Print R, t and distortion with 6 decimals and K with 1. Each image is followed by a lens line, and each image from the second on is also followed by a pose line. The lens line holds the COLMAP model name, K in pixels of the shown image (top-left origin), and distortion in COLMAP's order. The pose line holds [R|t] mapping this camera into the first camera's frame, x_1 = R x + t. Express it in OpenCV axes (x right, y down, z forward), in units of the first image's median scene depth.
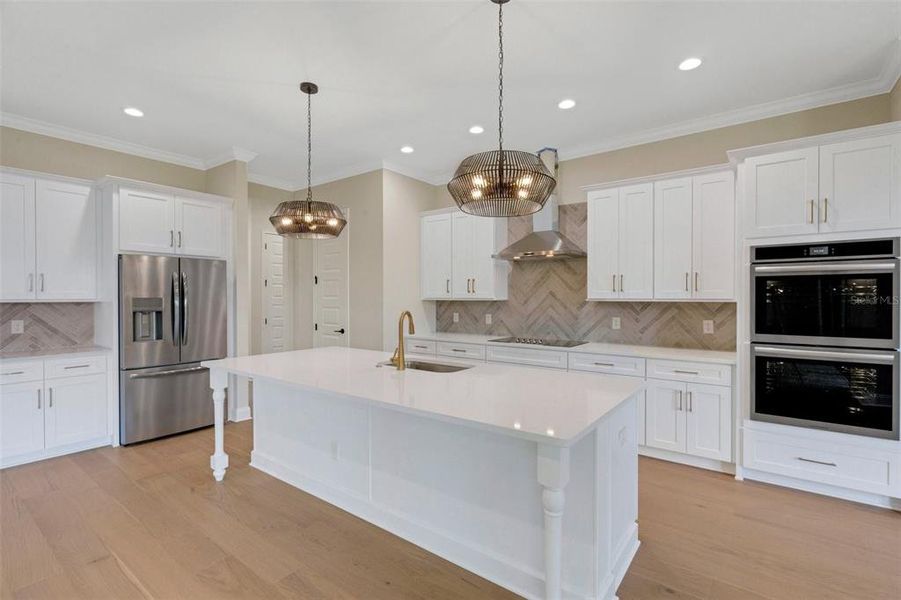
lens RADIAL K [[421.9, 0, 459.1], [0, 421.9, 295.5], [0, 0, 1]] dist [0.000492, 0.000133]
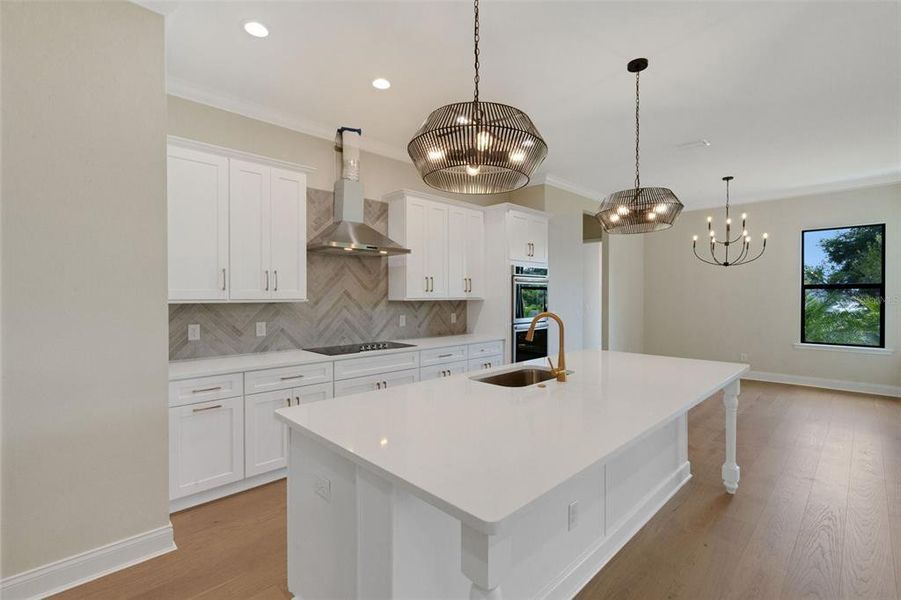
lens RADIAL K [[421.9, 0, 459.1], [0, 421.9, 295.5], [0, 0, 1]] dist [0.000492, 0.000133]
pose [[0.144203, -0.000811, 0.989548, -0.632800], [-0.001042, 0.999999, 0.000972, -0.000556], [-0.989548, -0.001171, 0.144202, 0.647325]]
